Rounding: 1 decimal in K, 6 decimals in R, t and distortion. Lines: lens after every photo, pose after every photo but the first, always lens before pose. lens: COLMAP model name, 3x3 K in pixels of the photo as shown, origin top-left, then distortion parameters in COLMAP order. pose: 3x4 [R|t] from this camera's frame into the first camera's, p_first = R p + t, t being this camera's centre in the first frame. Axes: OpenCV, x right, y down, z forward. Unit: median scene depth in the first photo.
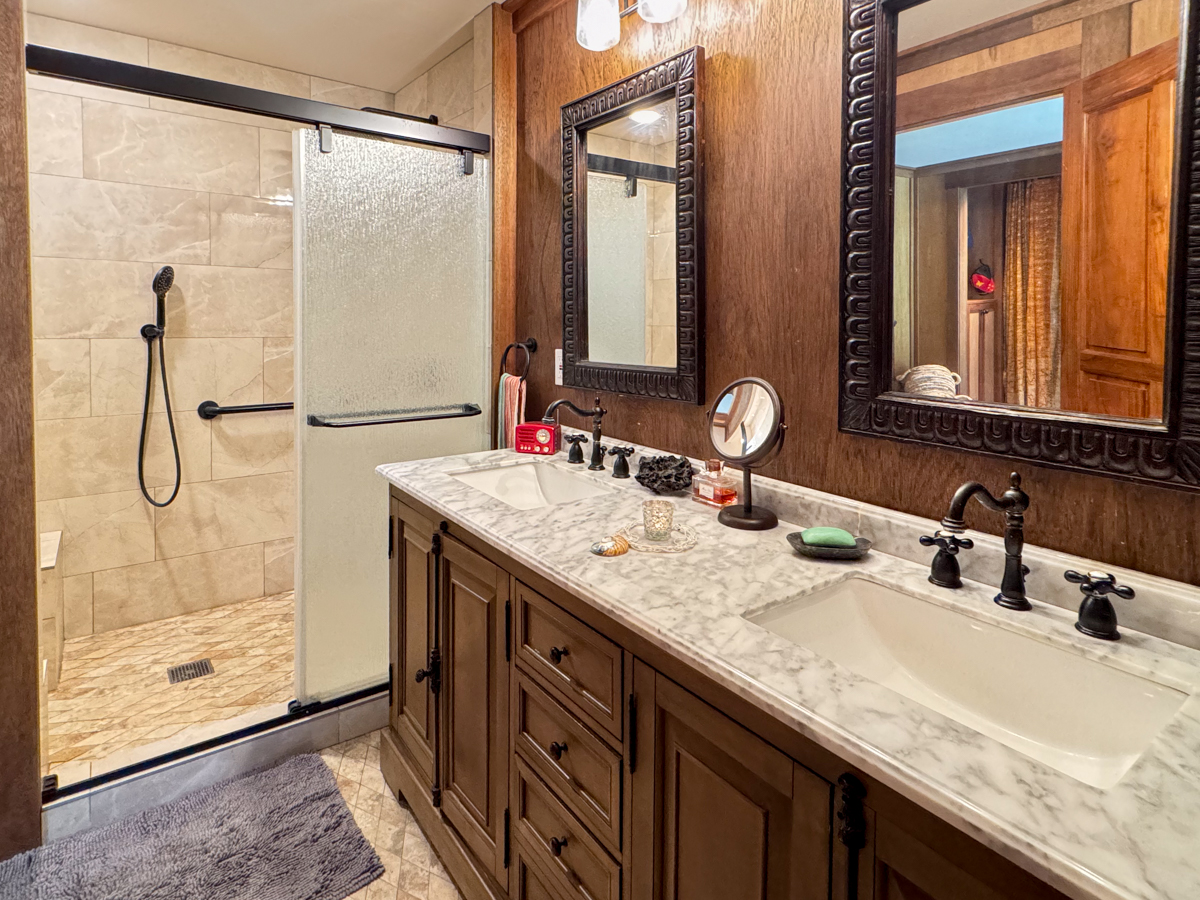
lens RADIAL K [[630.5, 0, 600.0], [0, 630.5, 450.0], [0, 0, 1]] dist [0.000146, 0.000027]
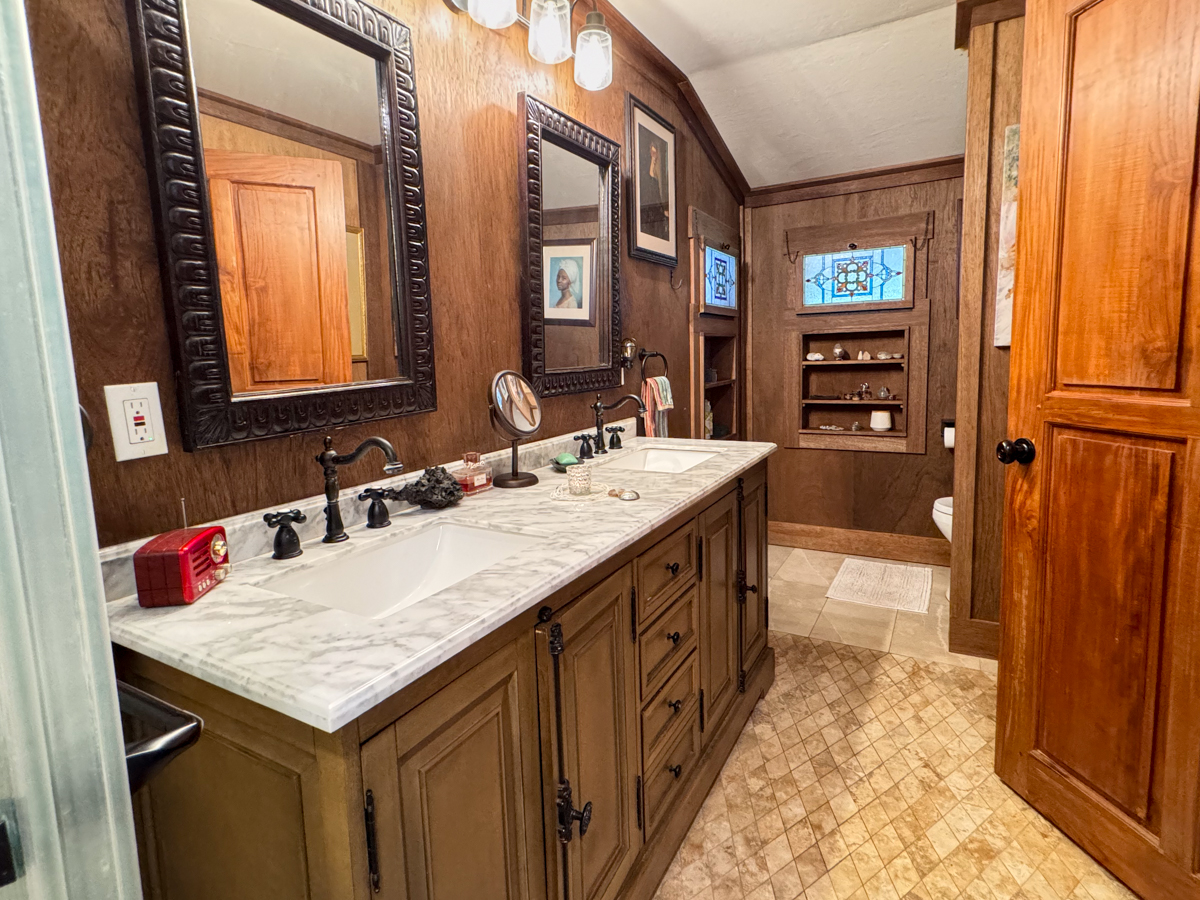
lens RADIAL K [[630.5, 0, 600.0], [0, 630.5, 450.0], [0, 0, 1]] dist [0.000146, 0.000027]
pose [[-0.404786, -0.183309, 0.895849, -0.866089], [0.161184, 0.950056, 0.267231, -0.238284], [-0.900093, 0.252568, -0.355023, 1.149145]]
